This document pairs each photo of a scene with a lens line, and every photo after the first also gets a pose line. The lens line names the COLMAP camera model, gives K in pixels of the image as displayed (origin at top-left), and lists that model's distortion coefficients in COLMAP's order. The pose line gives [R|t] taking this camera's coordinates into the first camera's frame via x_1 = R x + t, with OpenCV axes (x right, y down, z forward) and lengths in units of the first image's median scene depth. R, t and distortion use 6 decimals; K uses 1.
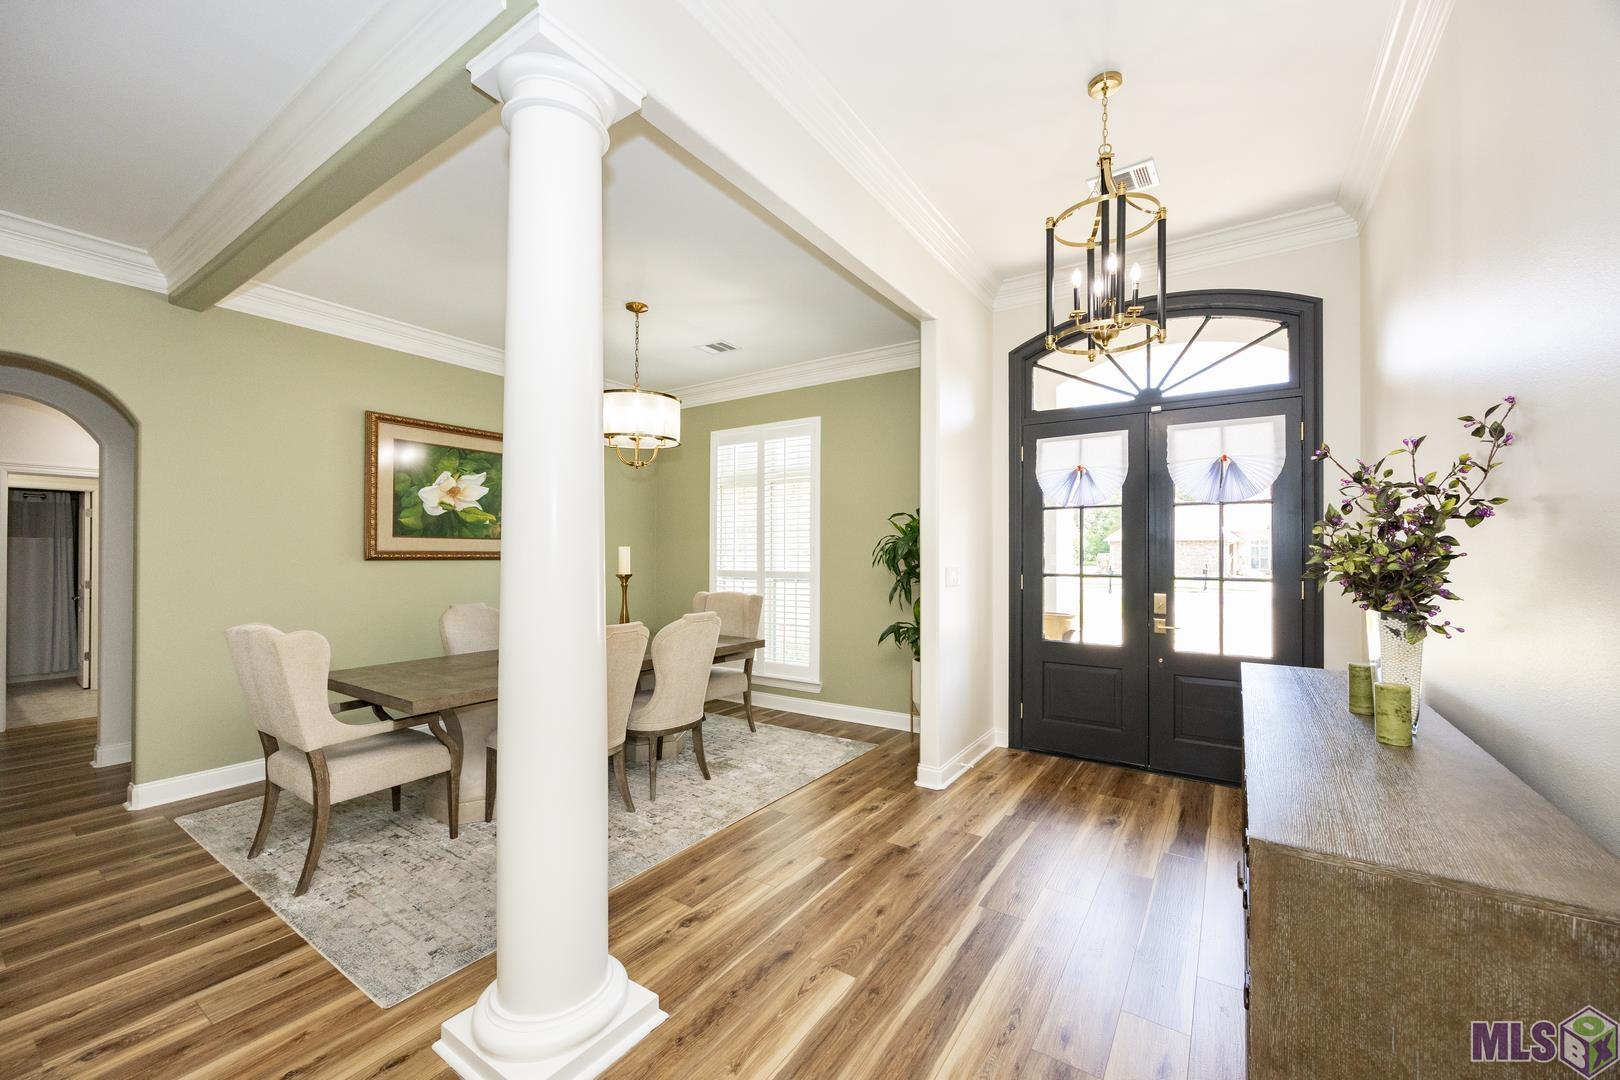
lens RADIAL K [[623.9, 0, 815.4], [0, 623.9, 545.5], [0, 0, 1]] dist [-0.001888, -0.000270]
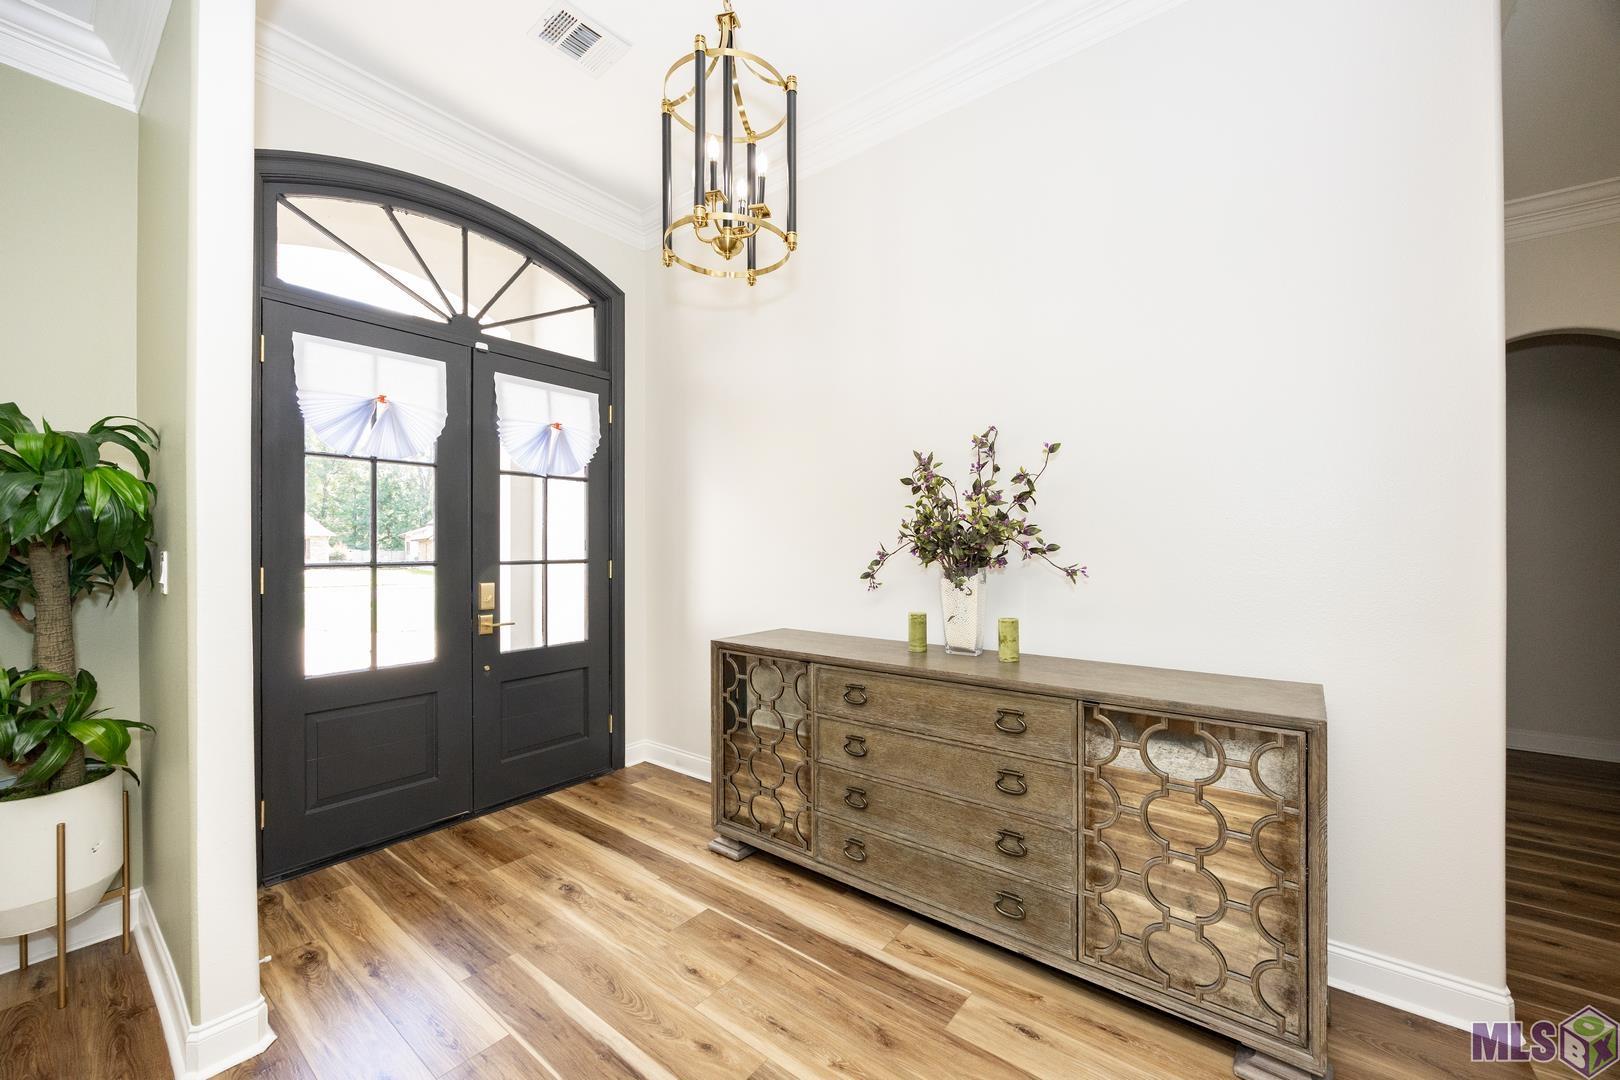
lens RADIAL K [[623.9, 0, 815.4], [0, 623.9, 545.5], [0, 0, 1]] dist [-0.001888, -0.000270]
pose [[0.093648, -0.002169, 0.995603, -0.180300], [-0.005731, 0.999980, 0.002718, 0.023683], [-0.995589, -0.005960, 0.093634, 0.488559]]
